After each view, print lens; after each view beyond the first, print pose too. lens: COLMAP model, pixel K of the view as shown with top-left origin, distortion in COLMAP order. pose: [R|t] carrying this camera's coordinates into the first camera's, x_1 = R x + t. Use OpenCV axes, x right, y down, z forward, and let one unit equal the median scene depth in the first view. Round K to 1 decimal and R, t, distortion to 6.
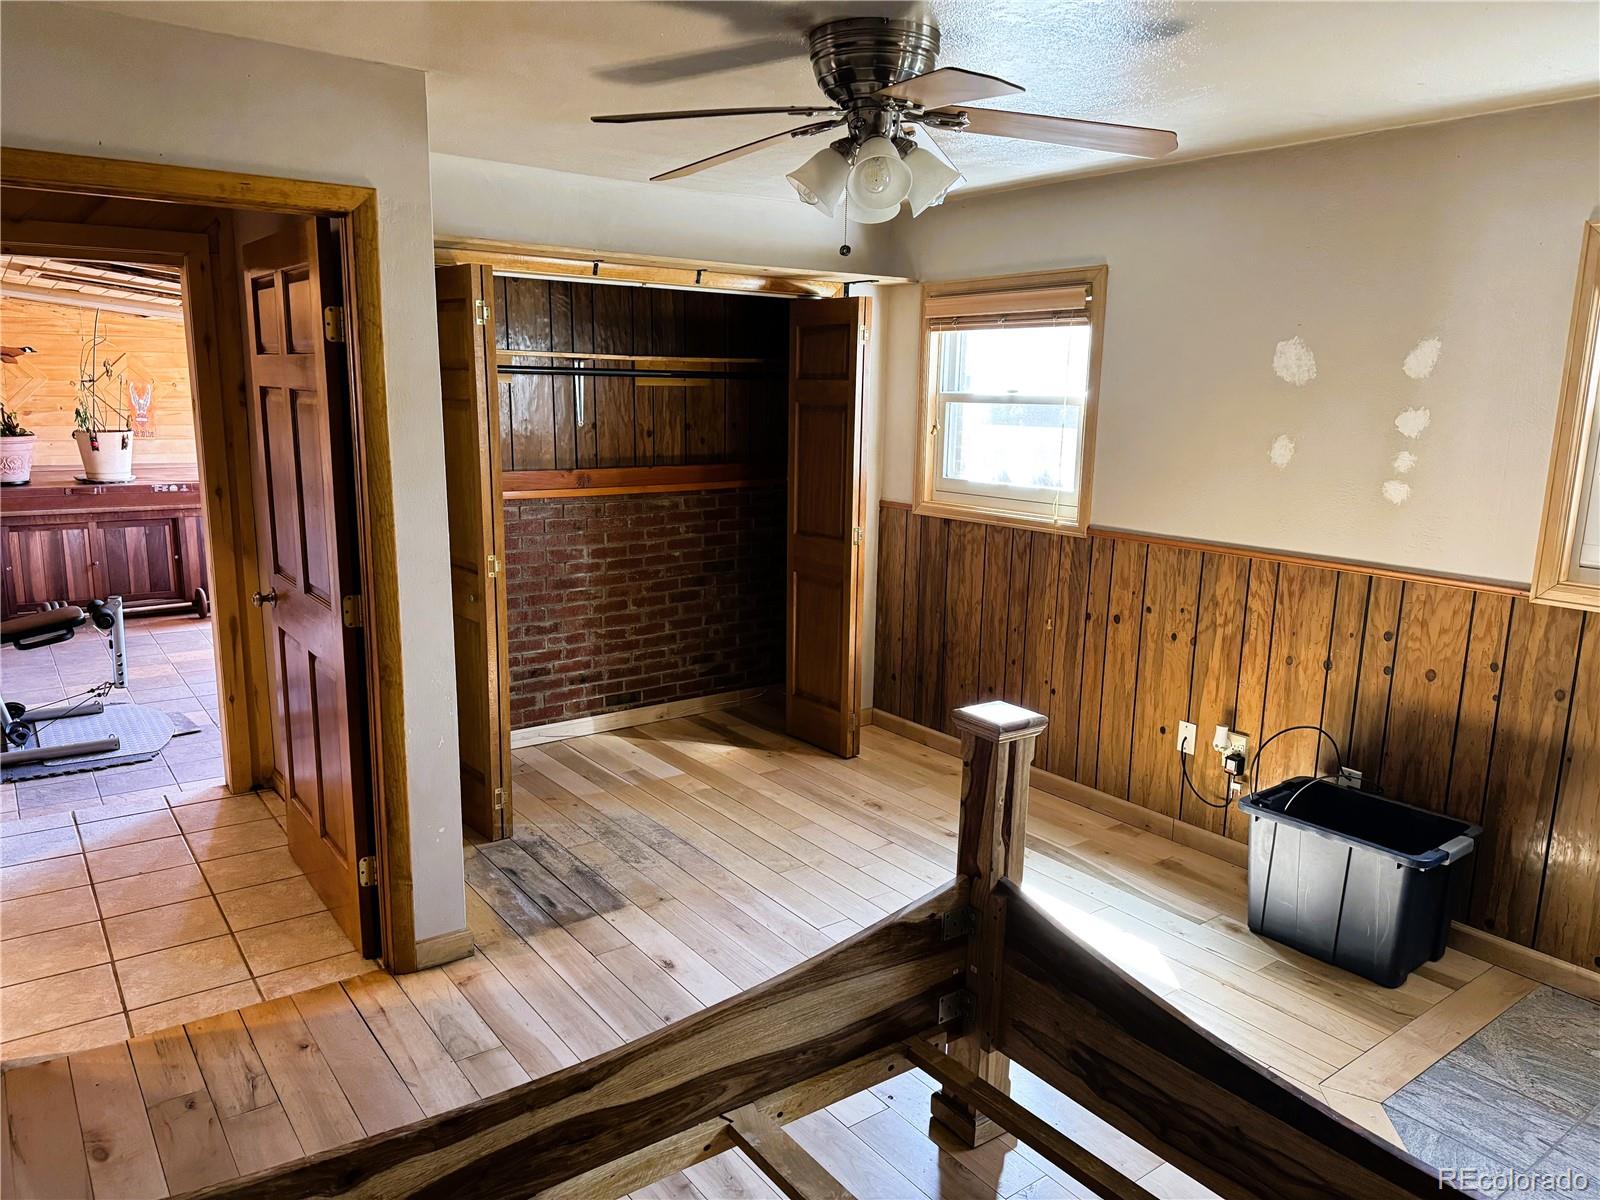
lens RADIAL K [[1126.5, 0, 803.5], [0, 1126.5, 596.8], [0, 0, 1]] dist [0.062225, -0.073782]
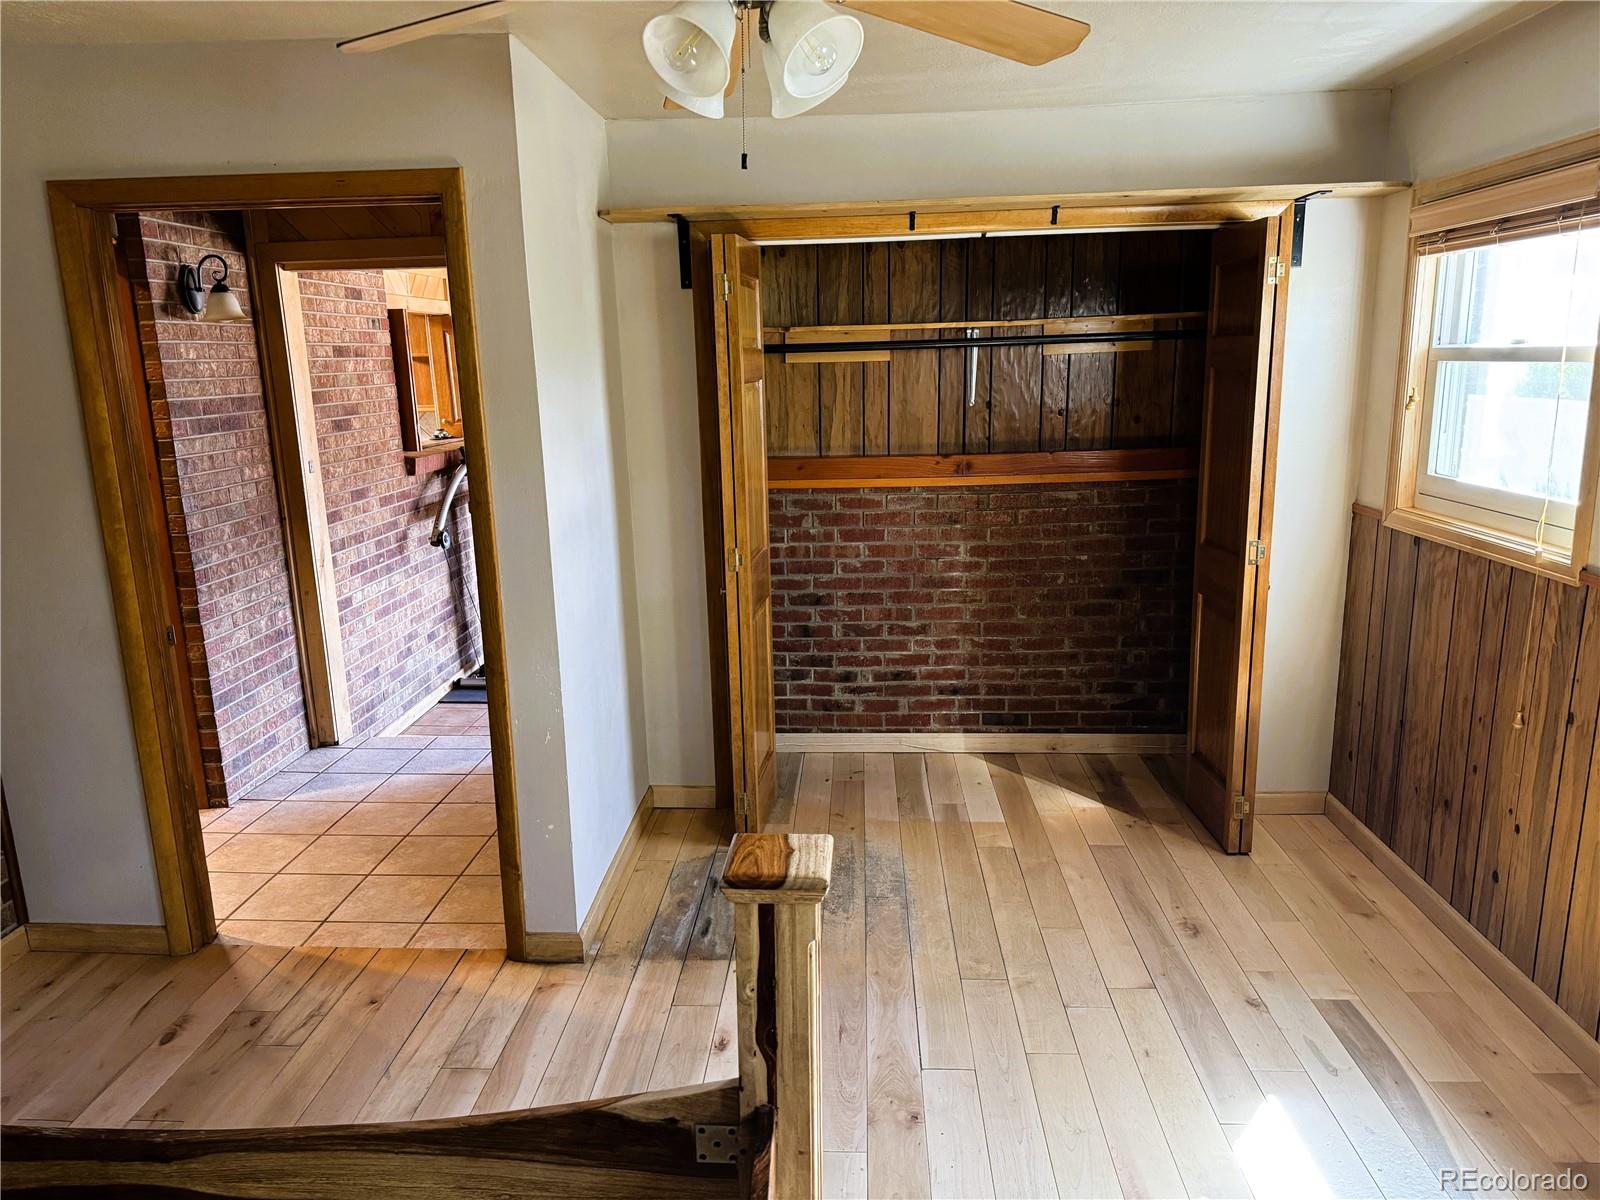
lens RADIAL K [[1126.5, 0, 785.9], [0, 1126.5, 601.0], [0, 0, 1]] dist [0.062225, -0.073782]
pose [[0.762053, 0.101262, -0.639548, 0.275253], [-0.084516, 0.994802, 0.056806, -0.037920], [0.641975, 0.010763, 0.766650, 0.241115]]
